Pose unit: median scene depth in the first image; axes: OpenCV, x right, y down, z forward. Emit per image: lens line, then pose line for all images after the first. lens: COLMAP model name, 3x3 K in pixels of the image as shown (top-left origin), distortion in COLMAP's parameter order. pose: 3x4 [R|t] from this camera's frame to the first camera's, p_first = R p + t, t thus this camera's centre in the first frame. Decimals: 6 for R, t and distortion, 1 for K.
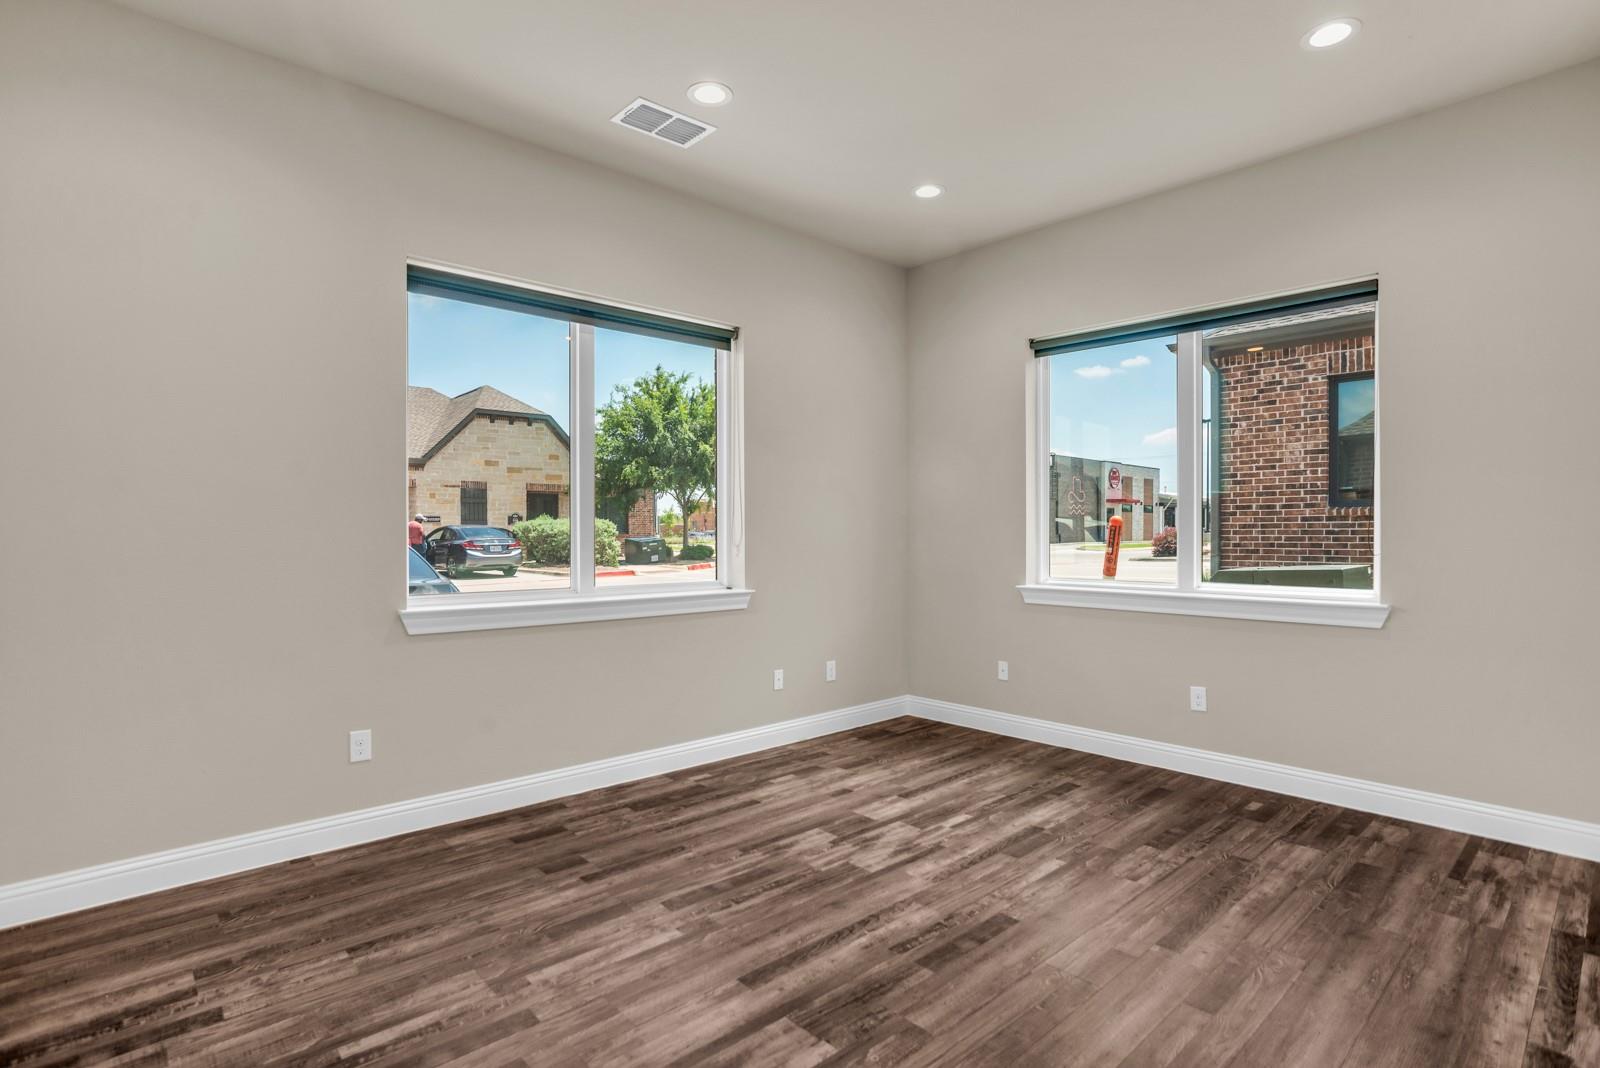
lens RADIAL K [[763.2, 0, 800.0], [0, 763.2, 534.0], [0, 0, 1]] dist [-0.064439, 0.024696]
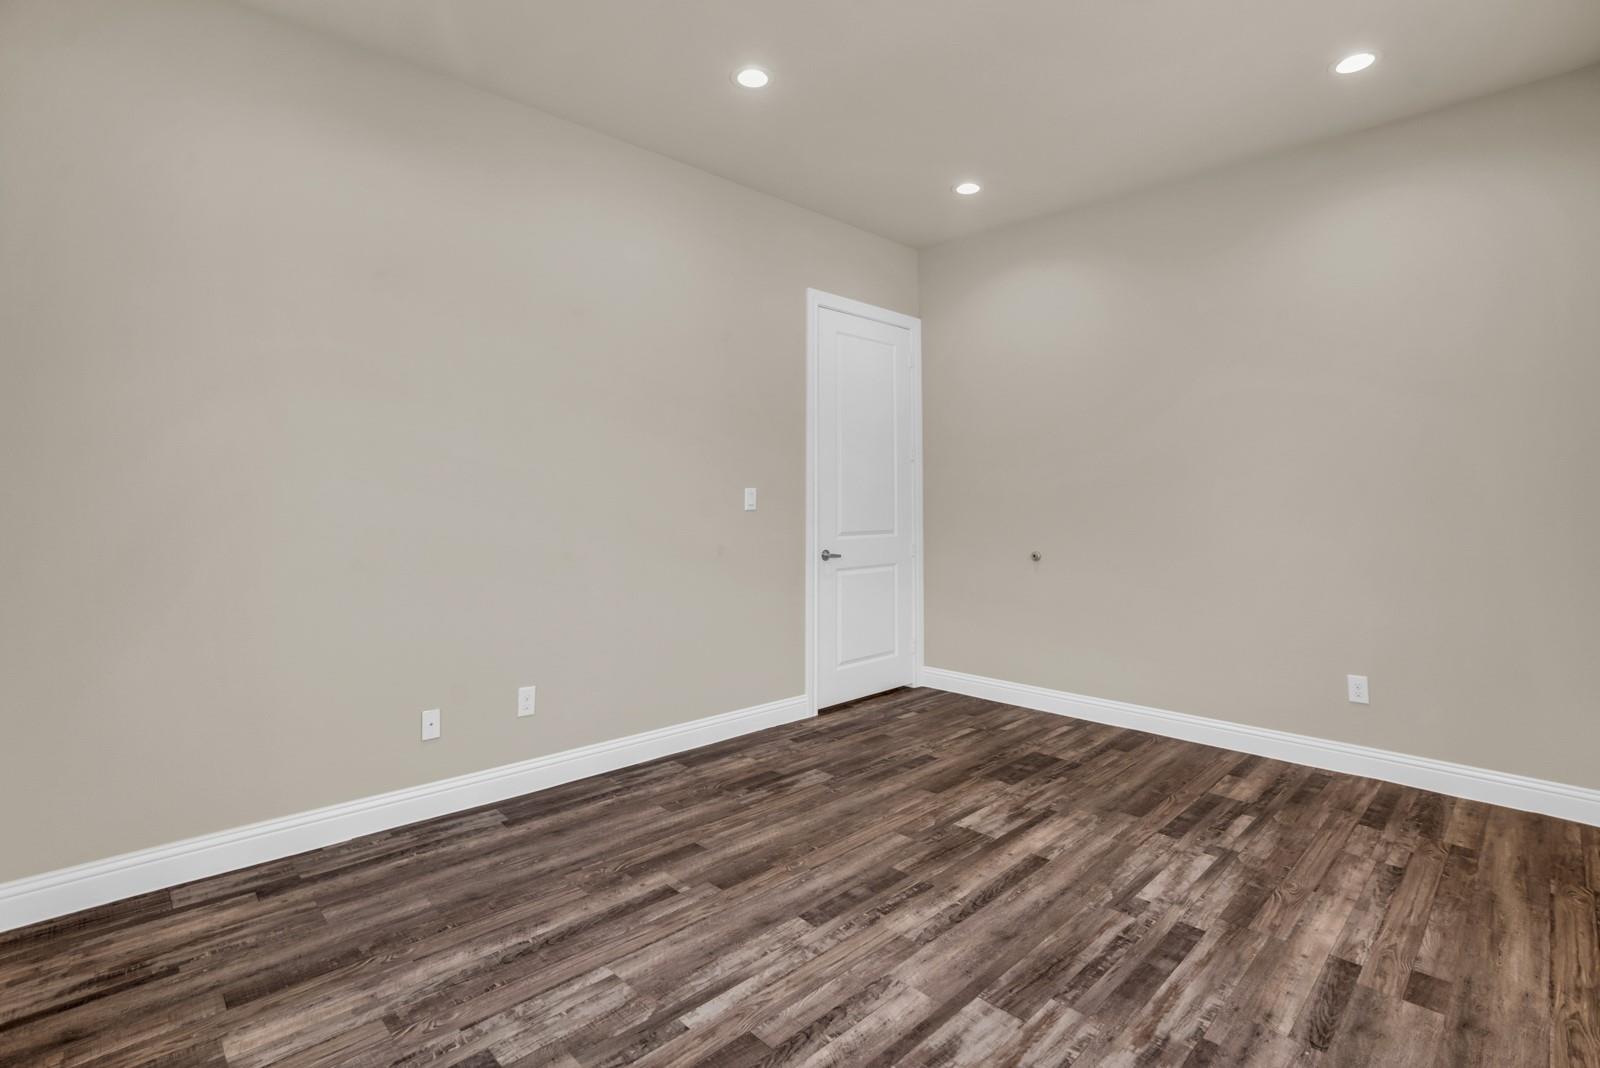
lens RADIAL K [[763.2, 0, 800.0], [0, 763.2, 534.0], [0, 0, 1]] dist [-0.064439, 0.024696]
pose [[-0.999293, -0.001317, -0.037566, 0.332196], [-0.003244, 0.998679, 0.051285, -0.005366], [0.037449, 0.051370, -0.997977, 1.934843]]
